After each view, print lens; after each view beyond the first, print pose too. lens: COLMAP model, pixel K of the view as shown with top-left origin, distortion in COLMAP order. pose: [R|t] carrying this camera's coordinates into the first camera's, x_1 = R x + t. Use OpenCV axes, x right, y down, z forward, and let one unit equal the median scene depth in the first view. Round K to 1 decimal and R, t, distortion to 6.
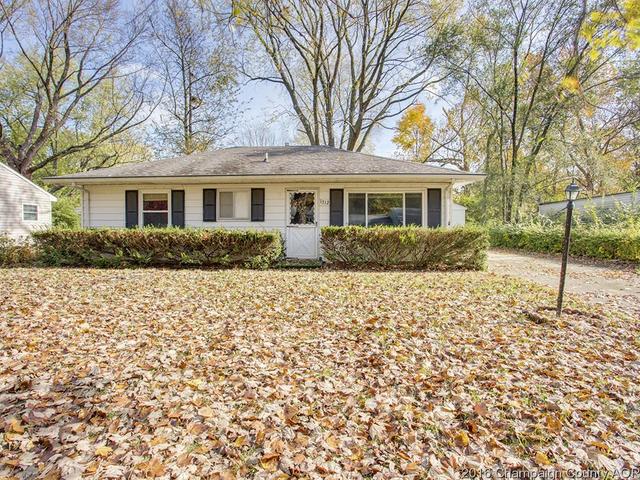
lens RADIAL K [[366.0, 0, 326.3], [0, 366.0, 240.5], [0, 0, 1]] dist [-0.068397, 0.021700]
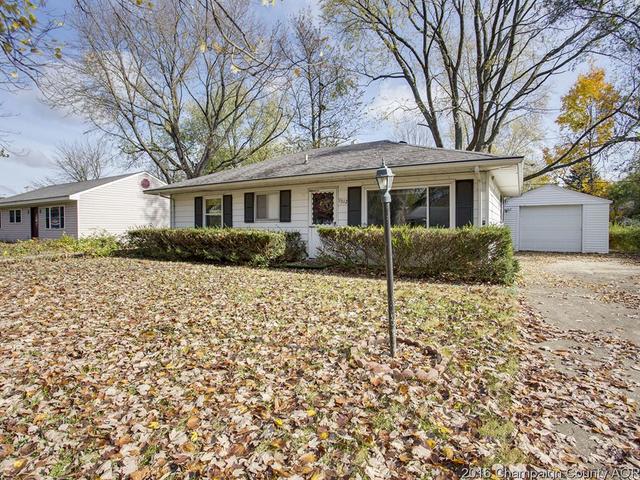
lens RADIAL K [[366.0, 0, 316.3], [0, 366.0, 235.6], [0, 0, 1]] dist [-0.068397, 0.021700]
pose [[0.871432, 0.010232, -0.490410, 0.402083], [-0.015190, 0.999866, -0.006131, -0.008401], [0.490281, 0.012792, 0.871470, 0.134531]]
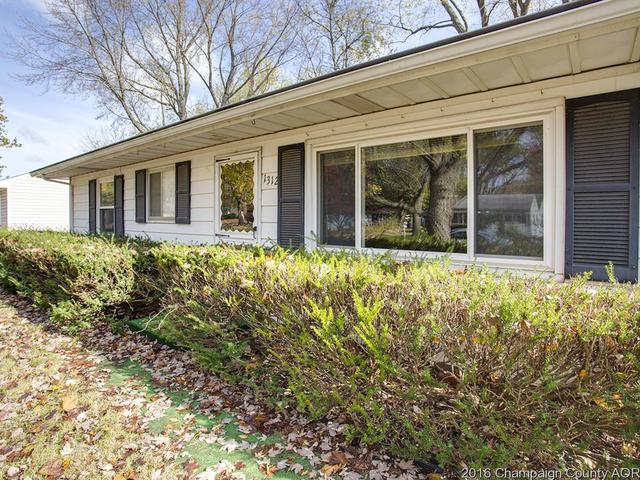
lens RADIAL K [[366.0, 0, 310.0], [0, 366.0, 221.2], [0, 0, 1]] dist [-0.068397, 0.021700]
pose [[0.782050, 0.010358, -0.623130, 0.289874], [-0.025369, 0.999562, -0.015225, -0.052650], [0.622700, 0.027715, 0.781970, 0.701270]]
